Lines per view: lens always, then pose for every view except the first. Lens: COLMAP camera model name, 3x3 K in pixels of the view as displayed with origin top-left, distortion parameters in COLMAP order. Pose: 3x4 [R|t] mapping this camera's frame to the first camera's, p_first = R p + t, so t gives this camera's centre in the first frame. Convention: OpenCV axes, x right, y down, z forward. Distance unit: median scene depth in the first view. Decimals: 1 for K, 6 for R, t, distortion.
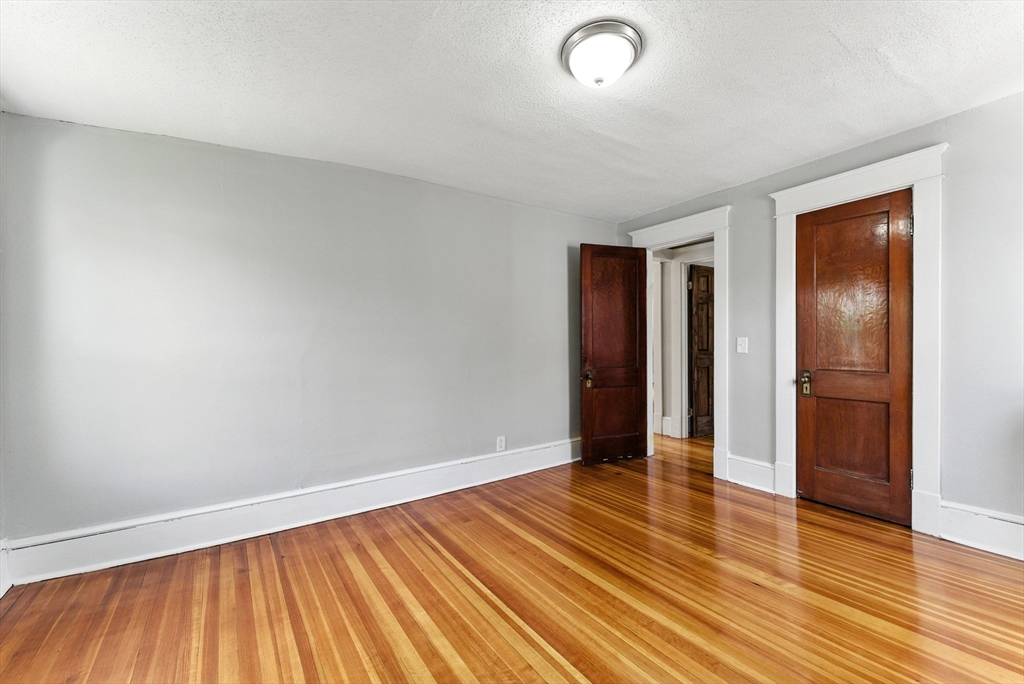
lens RADIAL K [[414.7, 0, 512.0], [0, 414.7, 342.0], [0, 0, 1]] dist [-0.001875, -0.000349]
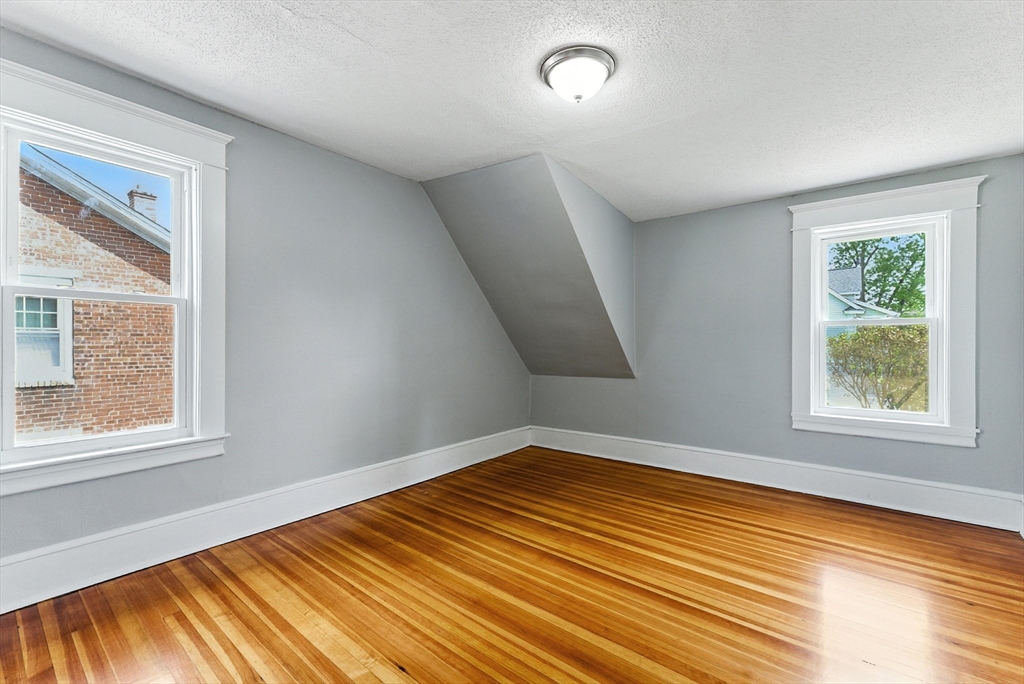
lens RADIAL K [[420.4, 0, 513.5], [0, 420.4, 336.6], [0, 0, 1]] dist [0.000049, -0.000056]
pose [[-0.958058, 0.002086, -0.286567, 0.448453], [0.007314, 0.999826, -0.017175, 0.007549], [0.286481, -0.018551, -0.957906, 1.305628]]
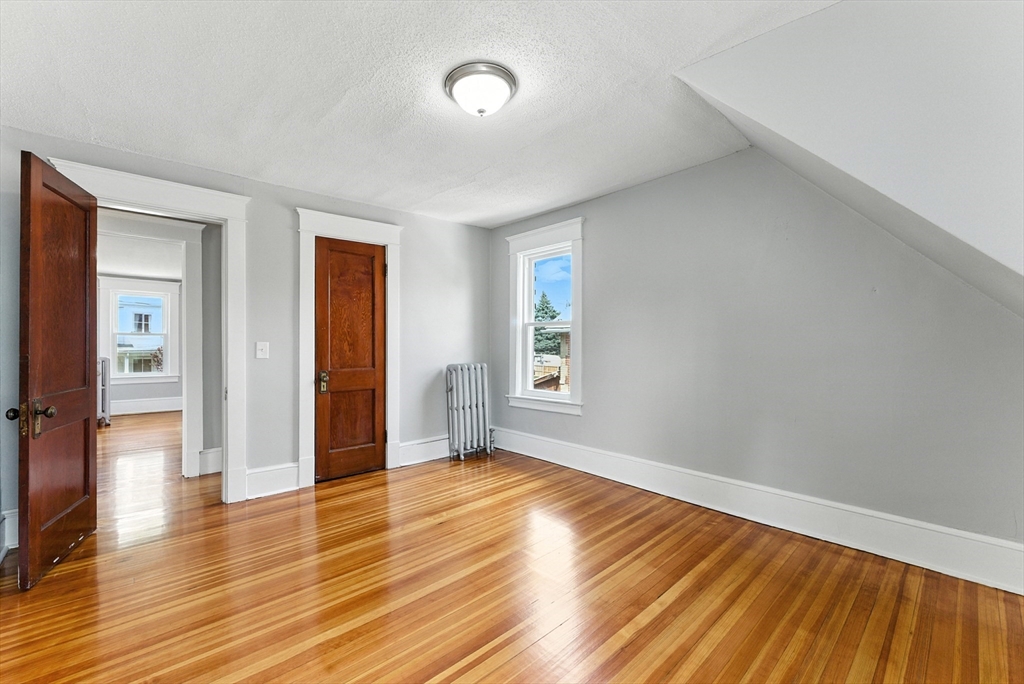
lens RADIAL K [[417.5, 0, 517.7], [0, 417.5, 344.8], [0, 0, 1]] dist [-0.002148, -0.000287]
pose [[-0.137749, 0.006843, 0.990444, -0.596639], [0.001070, 0.999977, -0.006760, 0.003082], [-0.990467, 0.000128, -0.137753, 0.687249]]
